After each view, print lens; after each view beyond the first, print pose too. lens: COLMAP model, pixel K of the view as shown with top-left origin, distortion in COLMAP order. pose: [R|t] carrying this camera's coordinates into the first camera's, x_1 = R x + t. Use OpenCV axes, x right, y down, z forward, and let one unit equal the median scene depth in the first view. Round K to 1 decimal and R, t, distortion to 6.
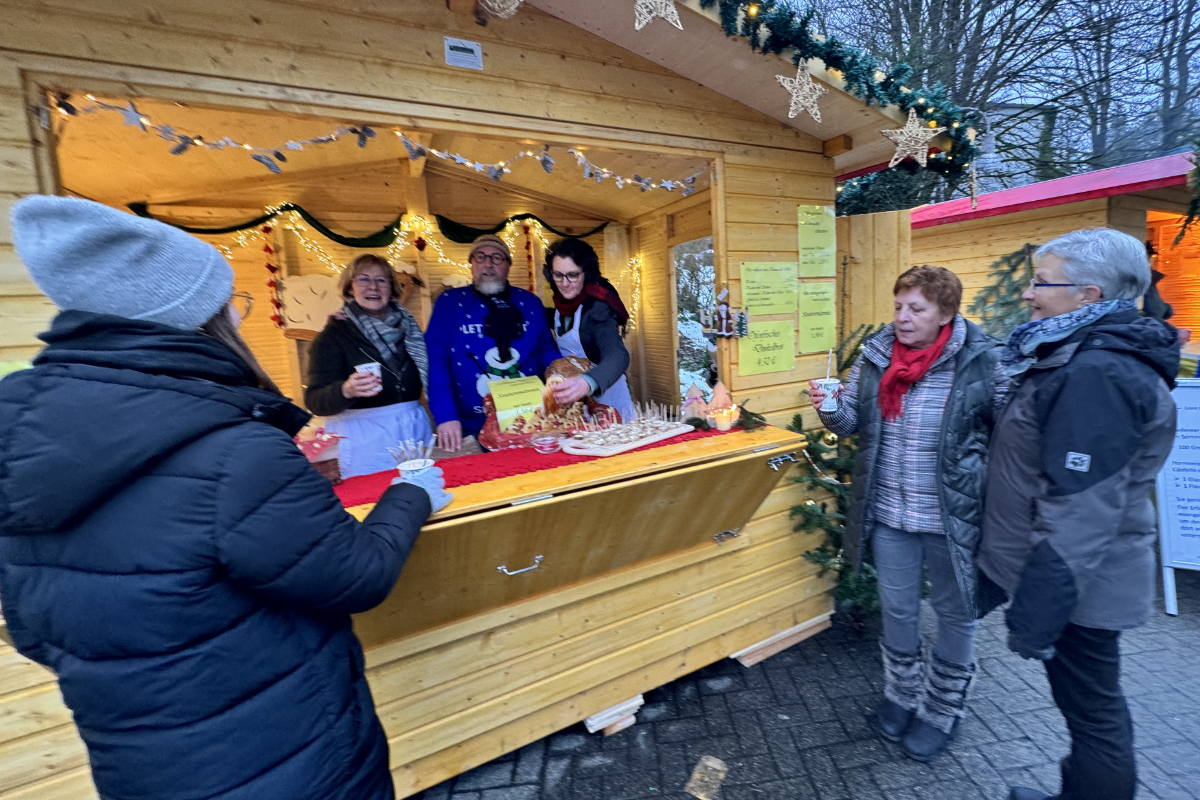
lens RADIAL K [[943.7, 0, 599.9], [0, 943.7, 412.4], [0, 0, 1]] dist [-0.004694, 0.001152]
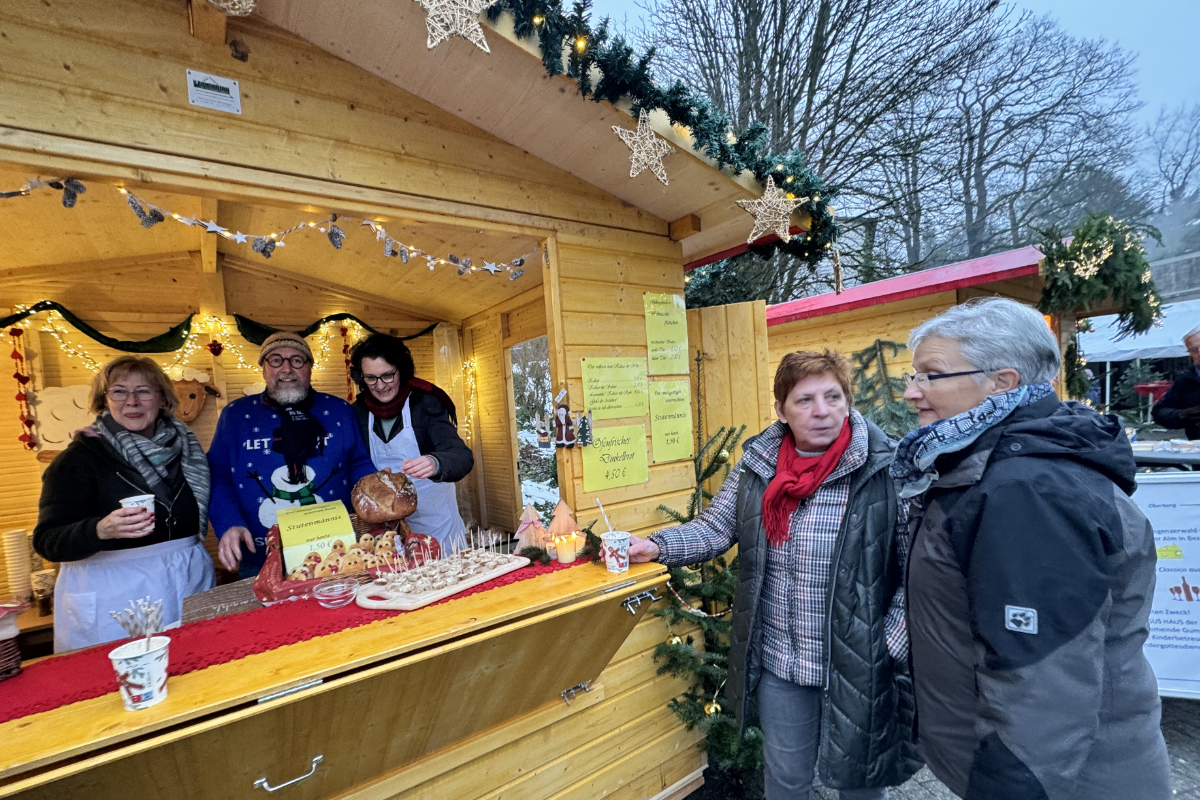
lens RADIAL K [[943.7, 0, 599.9], [0, 943.7, 412.4], [0, 0, 1]] dist [-0.004694, 0.001152]
pose [[0.987160, -0.023006, 0.158069, 0.031405], [0.040991, 0.992921, -0.111477, -0.015576], [-0.154386, 0.116525, 0.981115, 0.173972]]
